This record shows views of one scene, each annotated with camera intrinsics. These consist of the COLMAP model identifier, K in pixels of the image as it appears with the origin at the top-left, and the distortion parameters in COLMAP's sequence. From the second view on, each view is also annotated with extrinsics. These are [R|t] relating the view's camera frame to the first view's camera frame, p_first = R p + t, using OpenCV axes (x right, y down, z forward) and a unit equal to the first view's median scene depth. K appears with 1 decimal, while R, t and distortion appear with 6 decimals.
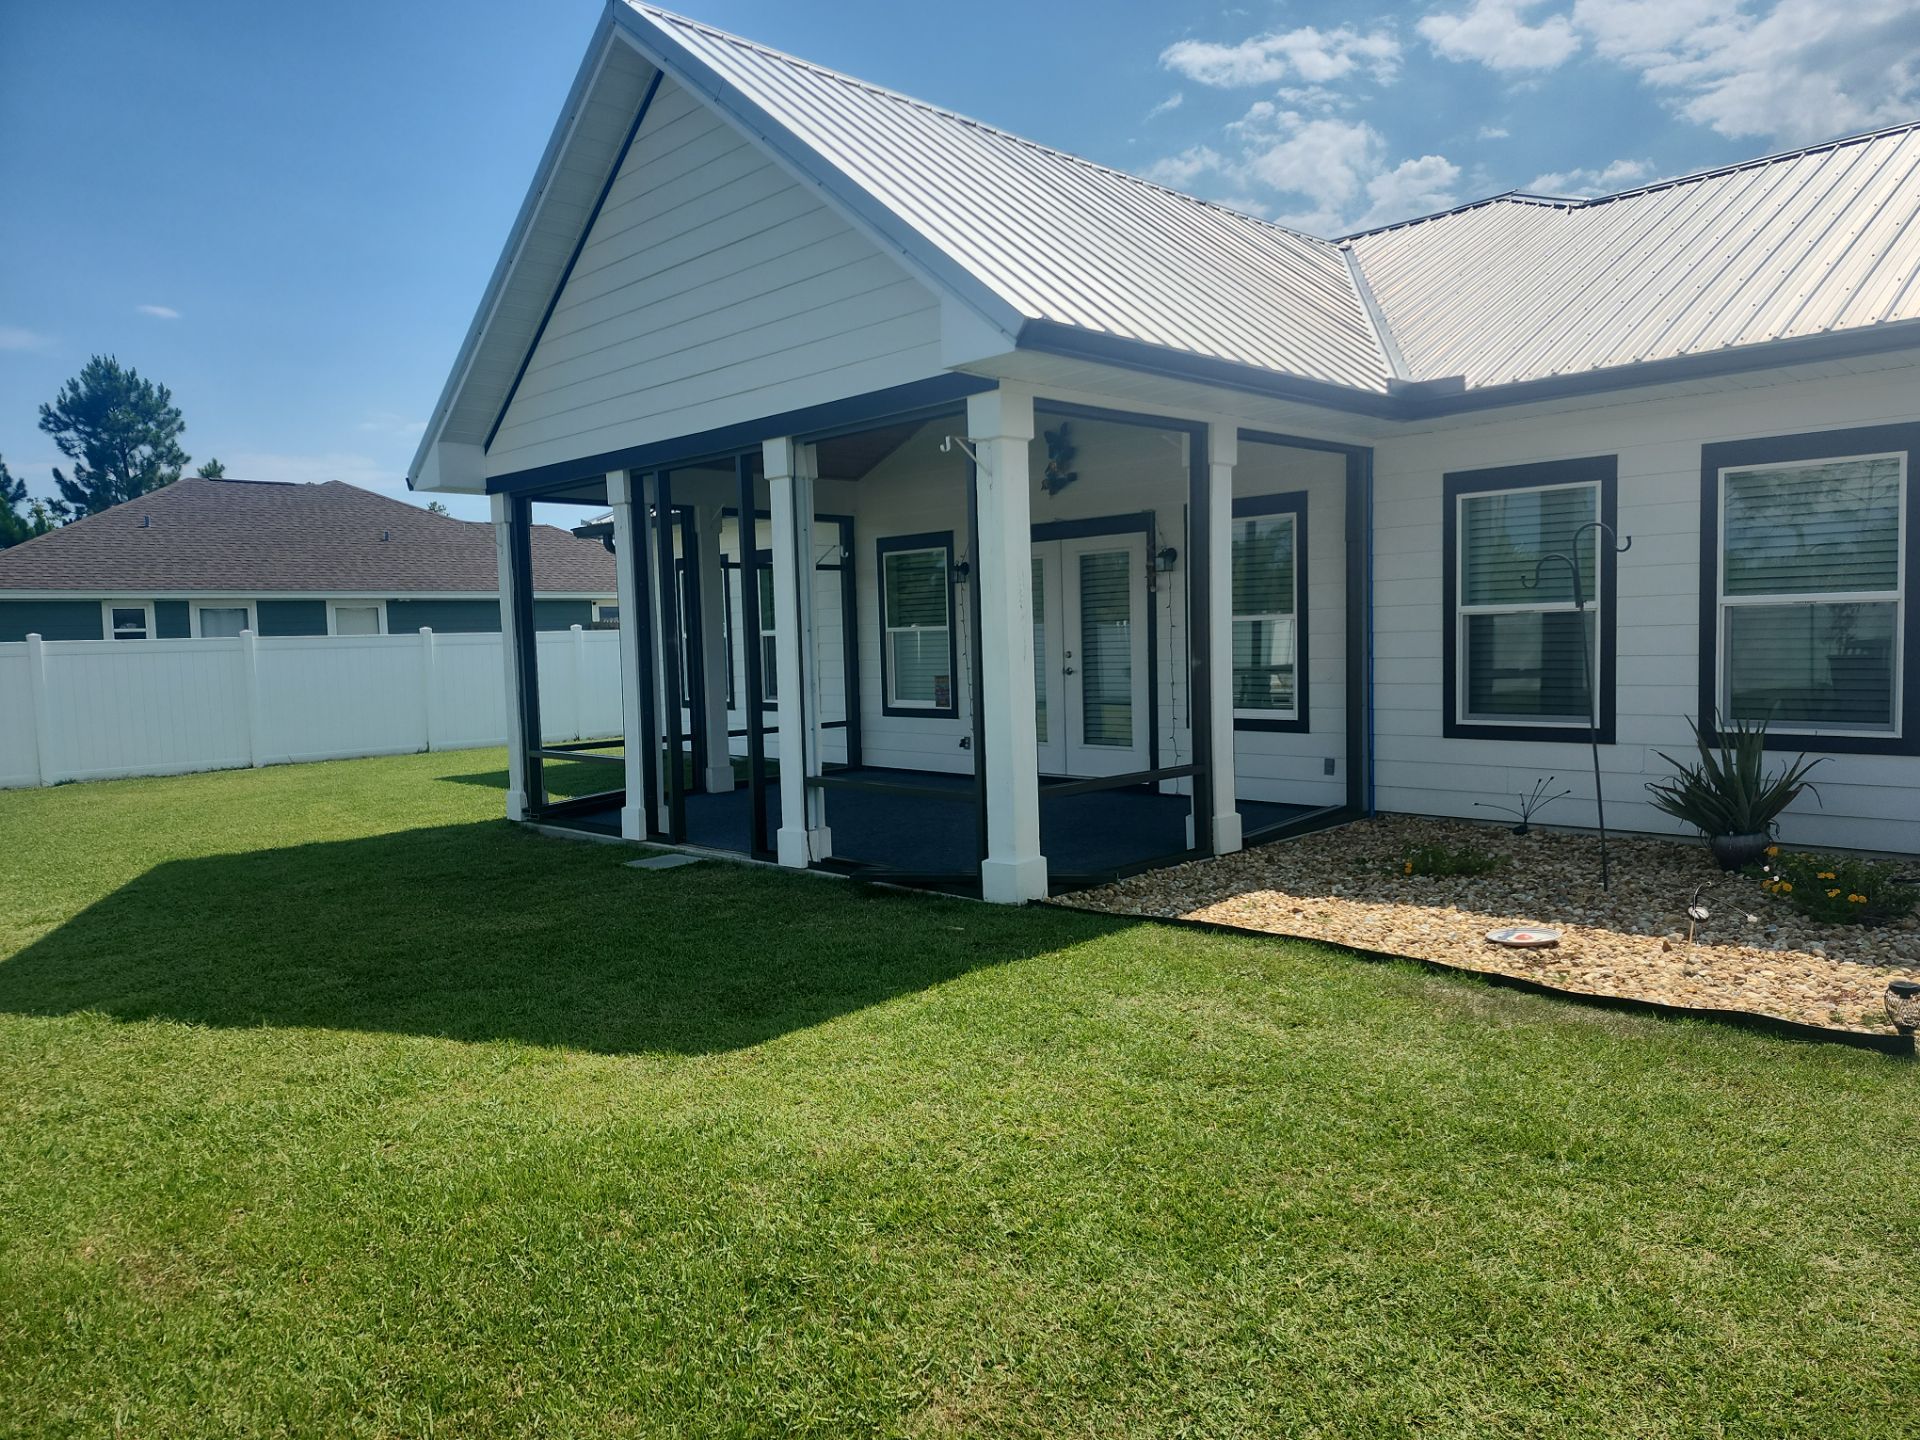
lens RADIAL K [[1331.4, 0, 961.0], [0, 1331.4, 708.9], [0, 0, 1]] dist [0.068810, -0.075917]
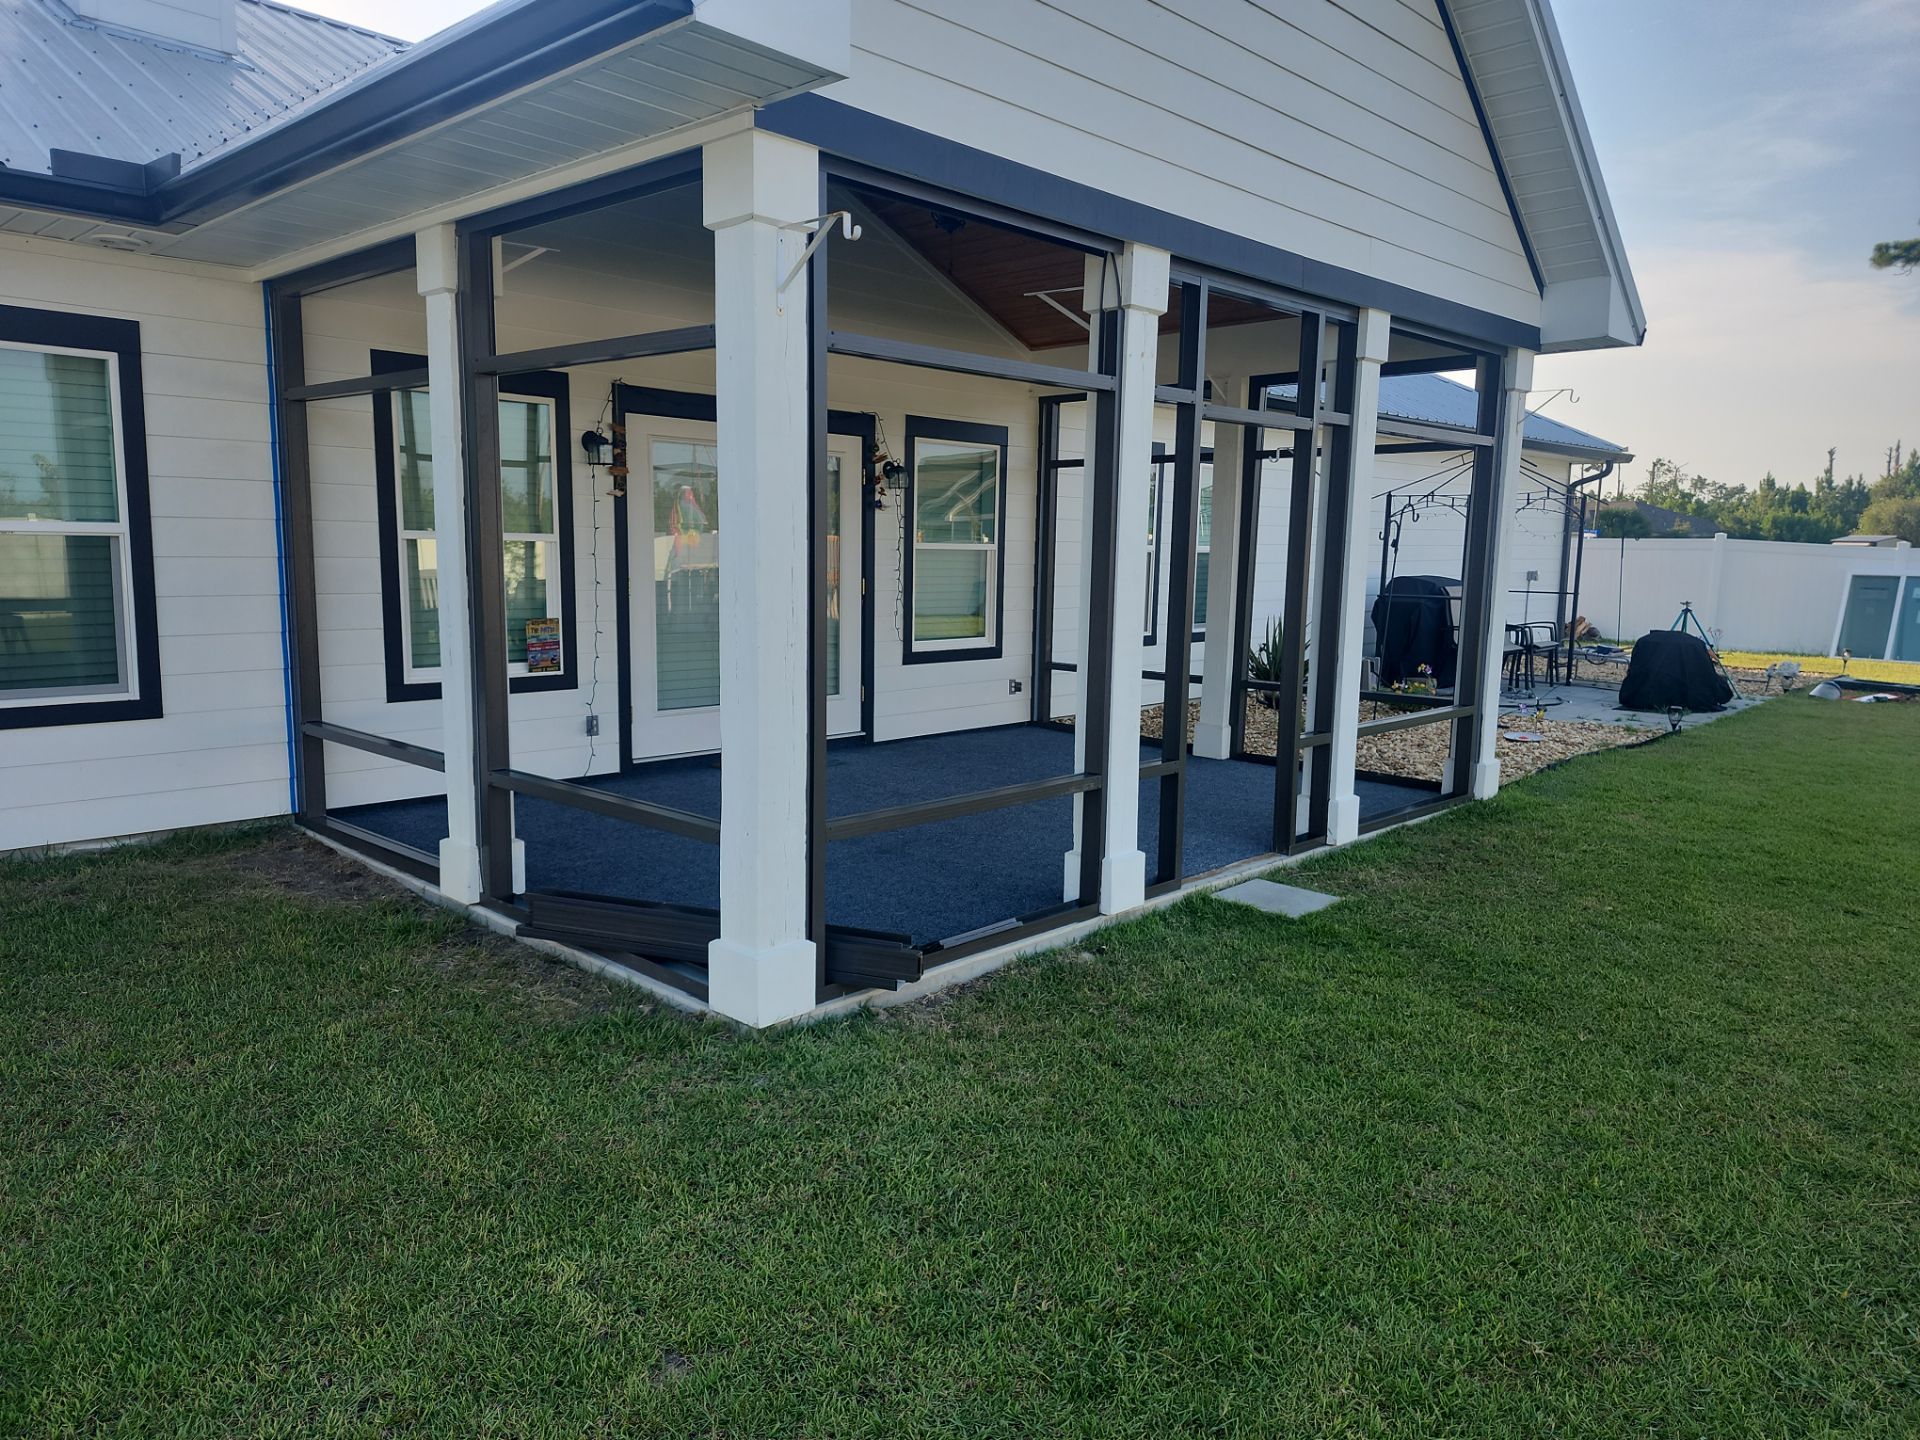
lens RADIAL K [[1301.8, 0, 951.8], [0, 1301.8, 724.4], [0, 0, 1]] dist [0.114100, -0.160291]
pose [[-0.045722, -0.096779, 0.994255, -0.775124], [0.052330, 0.993697, 0.099131, -0.034393], [-0.997583, 0.056561, -0.040369, 1.081109]]
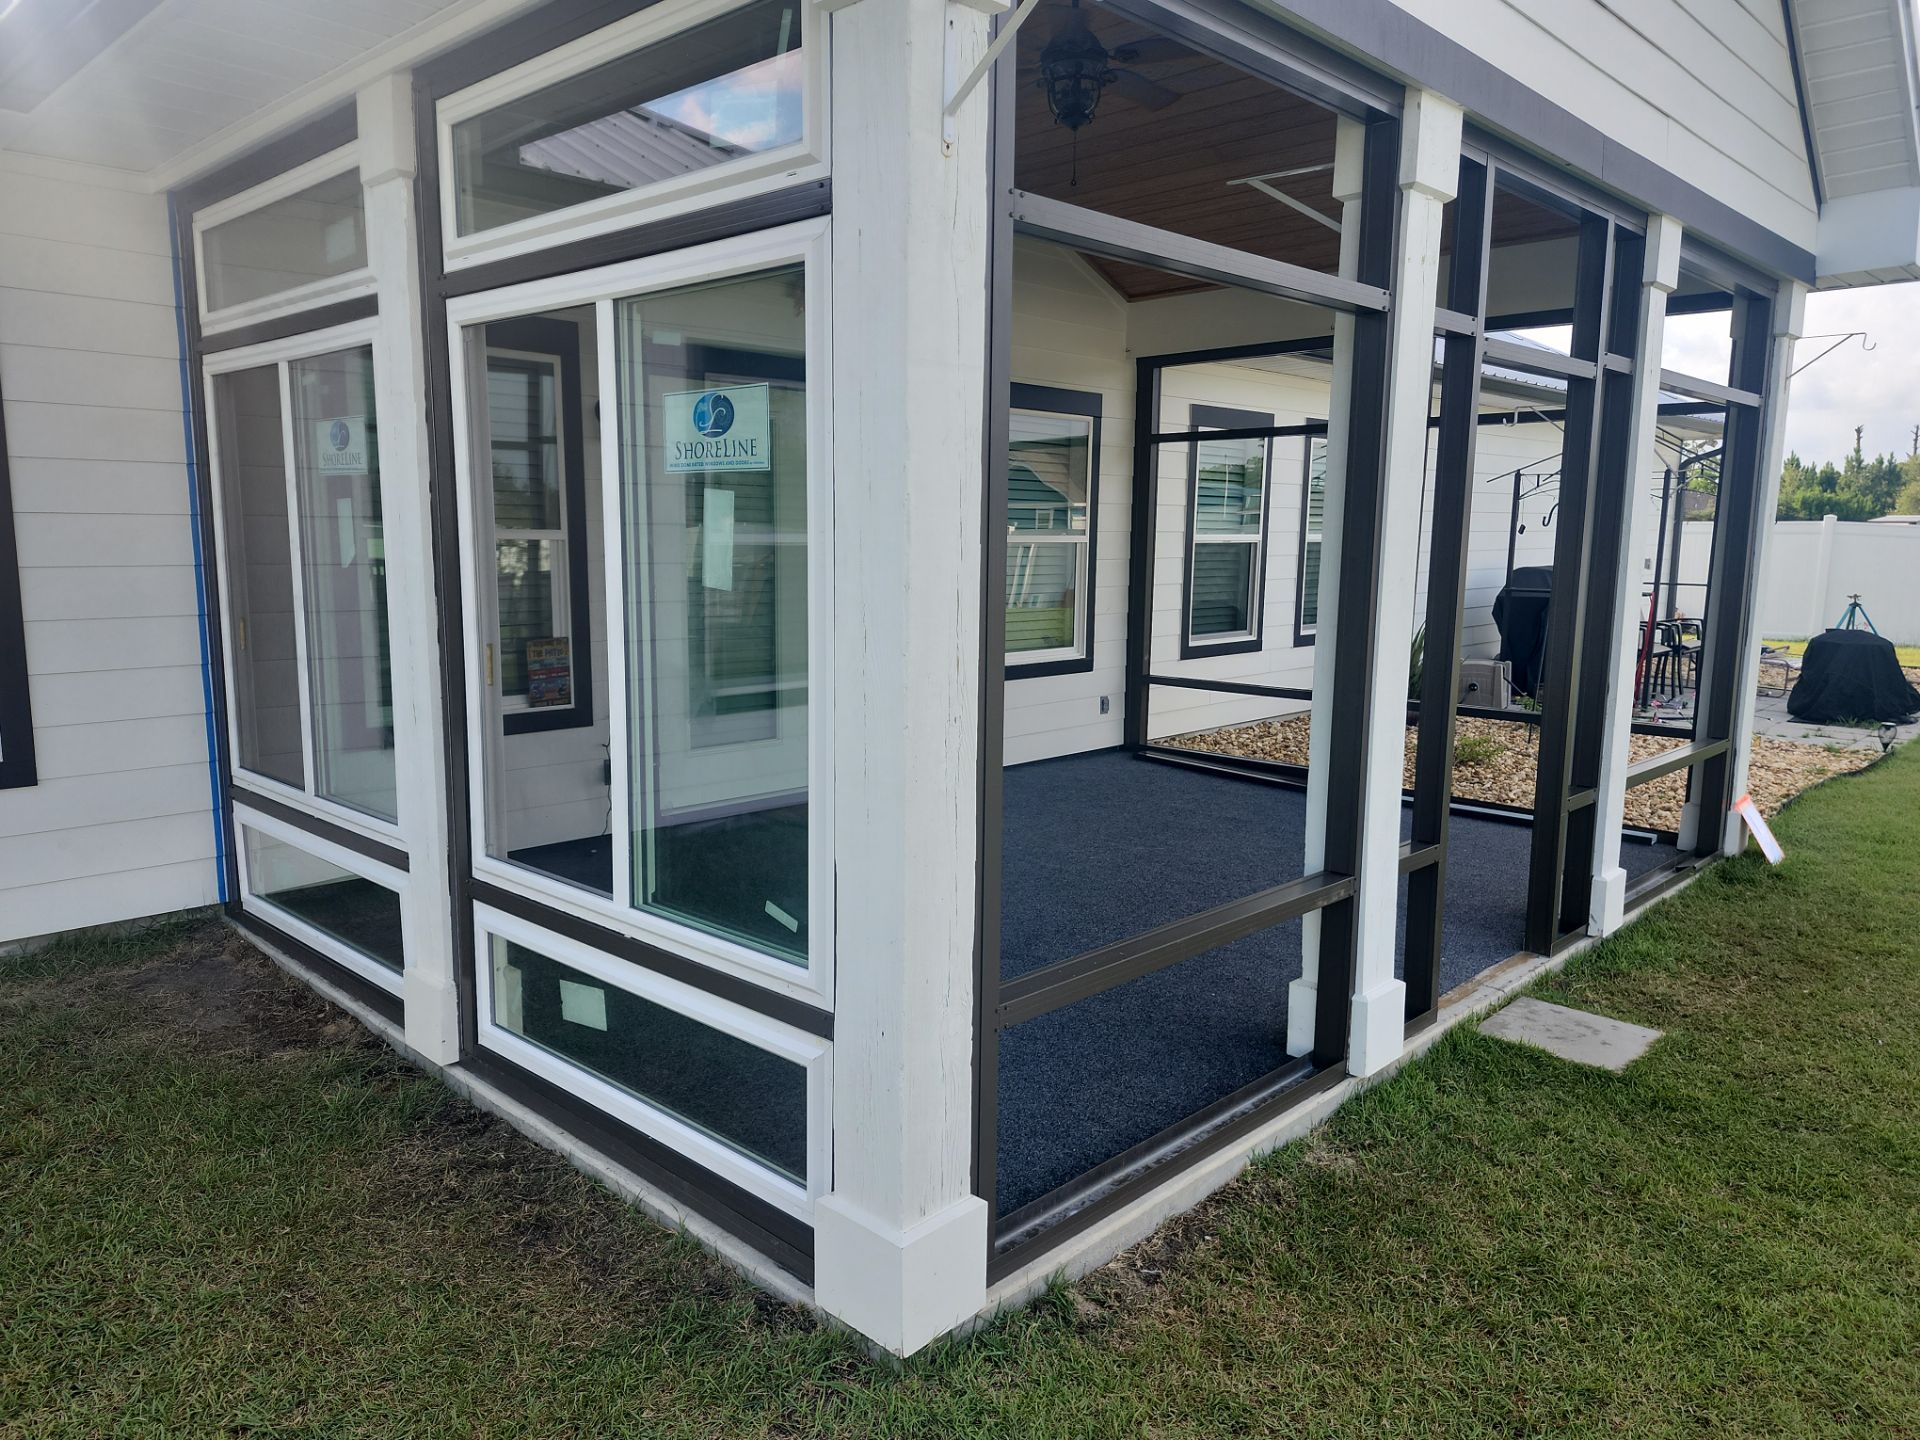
lens RADIAL K [[1302.4, 0, 939.8], [0, 1302.4, 721.5], [0, 0, 1]] dist [0.085872, -0.099211]
pose [[-0.033191, -0.103980, 0.994025, -0.604836], [0.059288, 0.992617, 0.105812, -0.046833], [-0.997689, 0.062446, -0.026781, 1.123504]]
